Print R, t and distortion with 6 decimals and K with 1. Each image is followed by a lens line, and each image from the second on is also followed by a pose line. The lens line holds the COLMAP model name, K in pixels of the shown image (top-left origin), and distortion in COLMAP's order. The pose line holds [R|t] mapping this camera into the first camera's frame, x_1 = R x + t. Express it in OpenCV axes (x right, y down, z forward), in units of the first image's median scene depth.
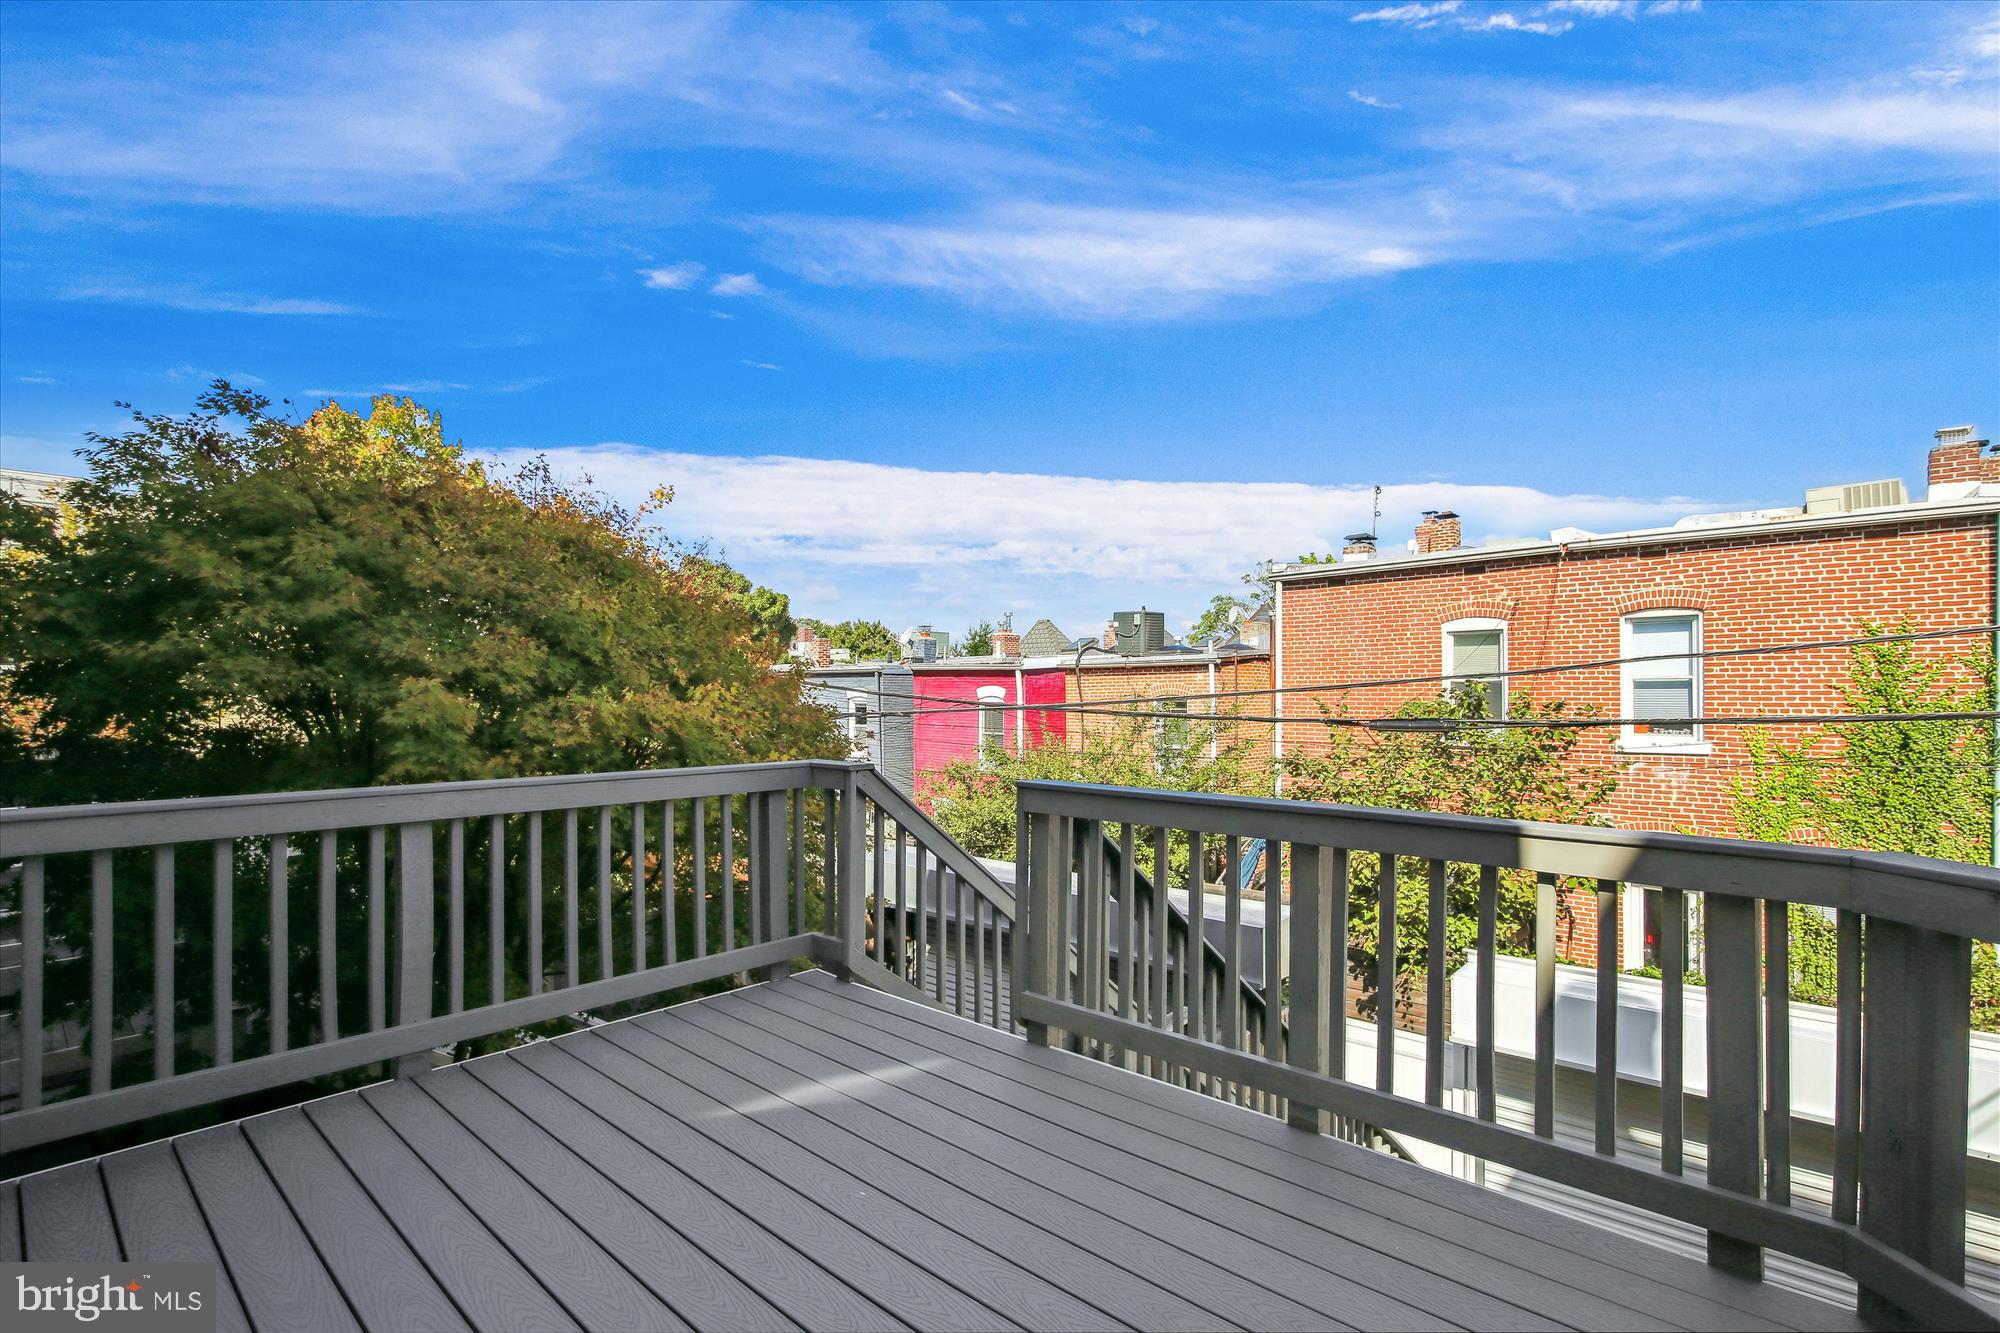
lens RADIAL K [[939.5, 0, 995.0], [0, 939.5, 677.4], [0, 0, 1]] dist [-0.042953, 0.013367]
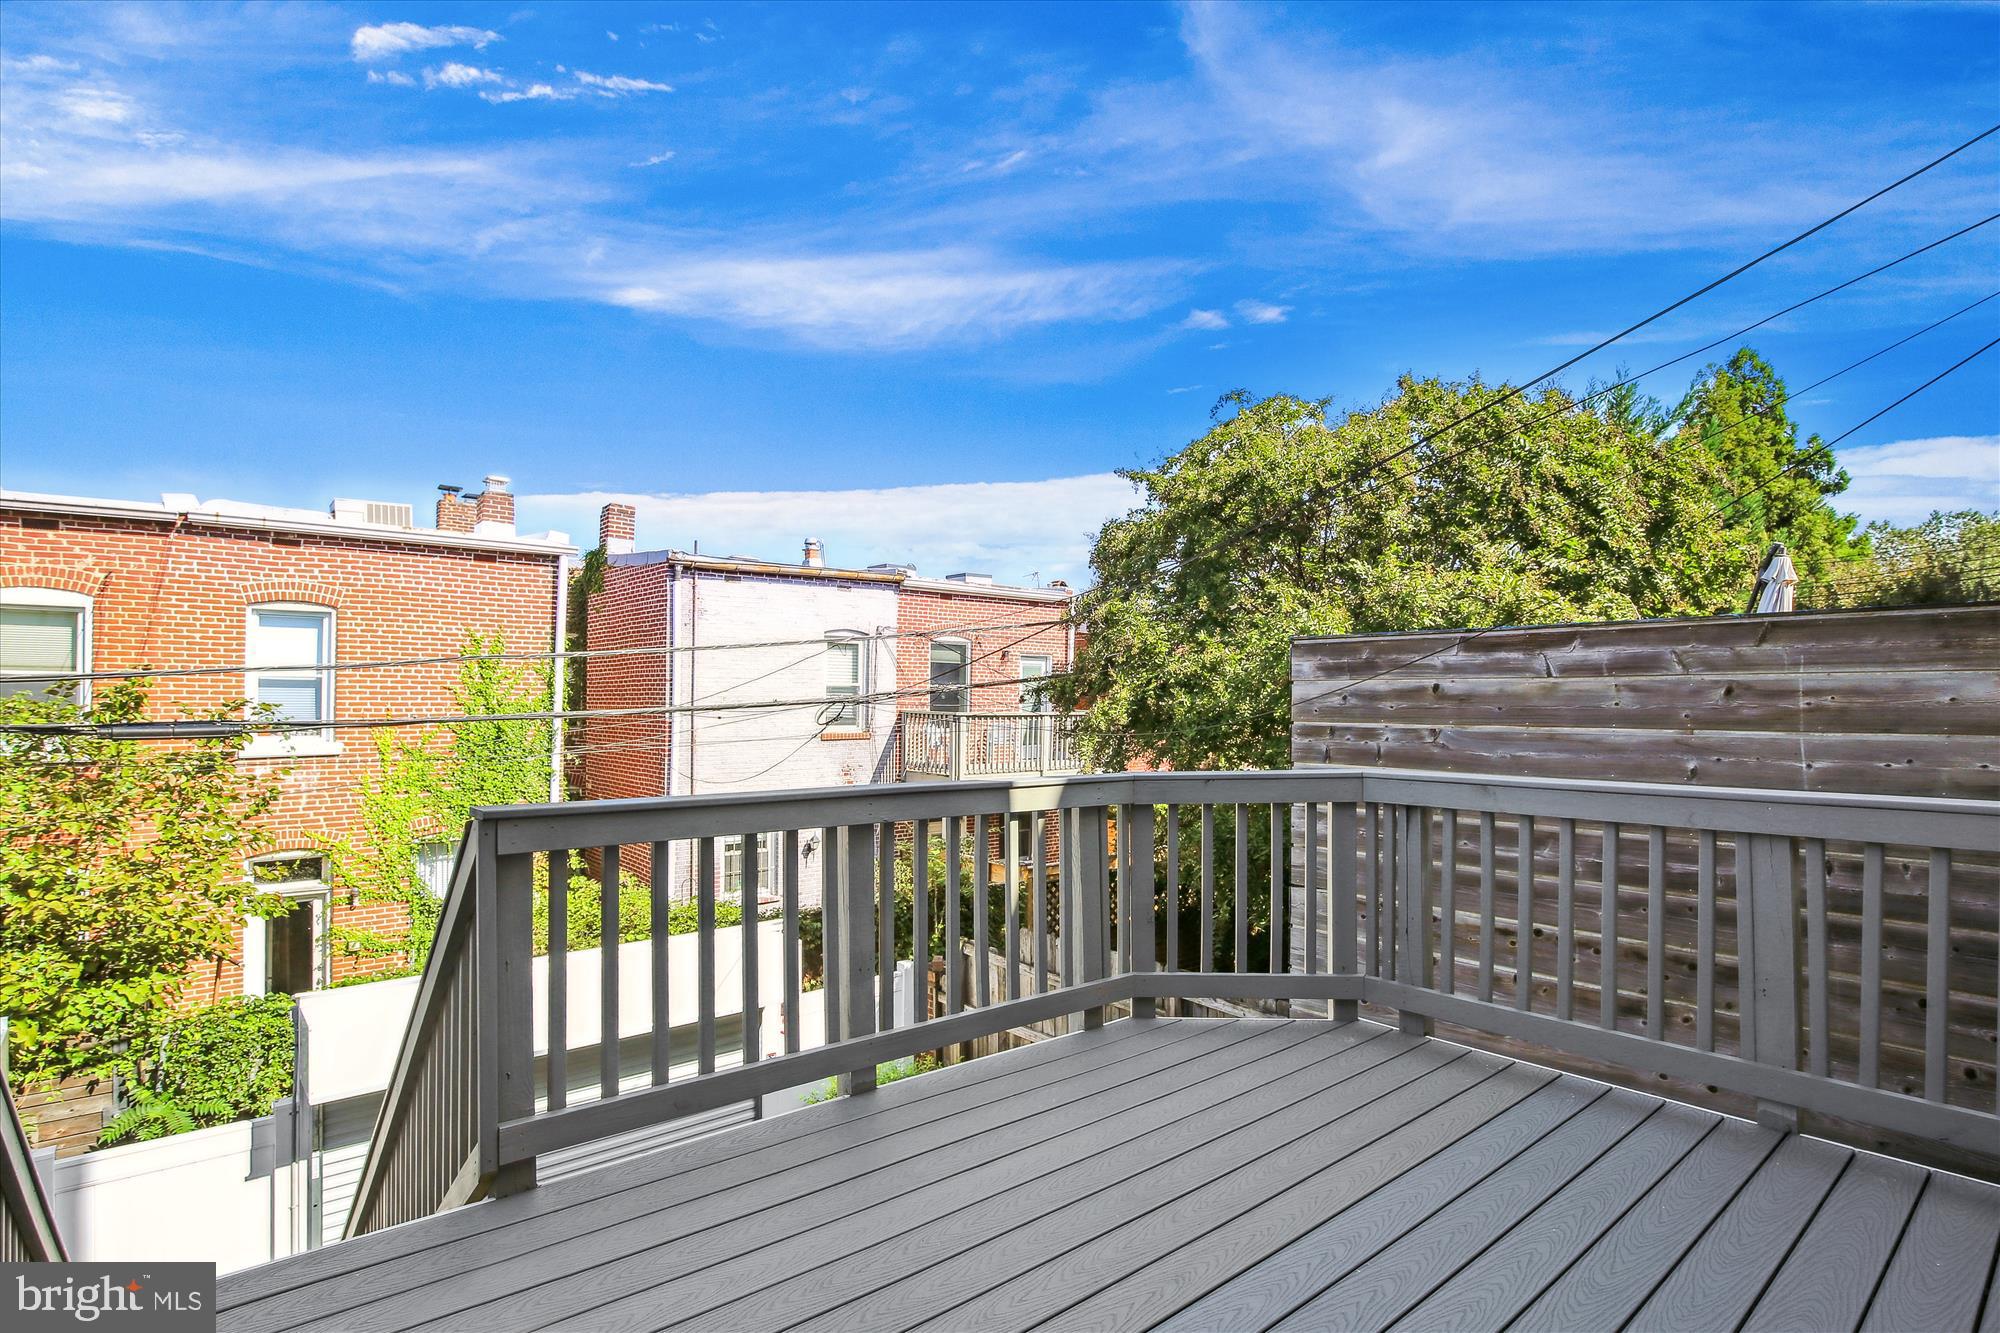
lens RADIAL K [[990.3, 0, 998.3], [0, 990.3, 703.8], [0, 0, 1]] dist [-0.016766, 0.000640]
pose [[0.122324, -0.002746, 0.992486, -0.182916], [-0.023463, 0.999709, 0.005658, 0.006358], [-0.992213, -0.023979, 0.122224, 0.166449]]
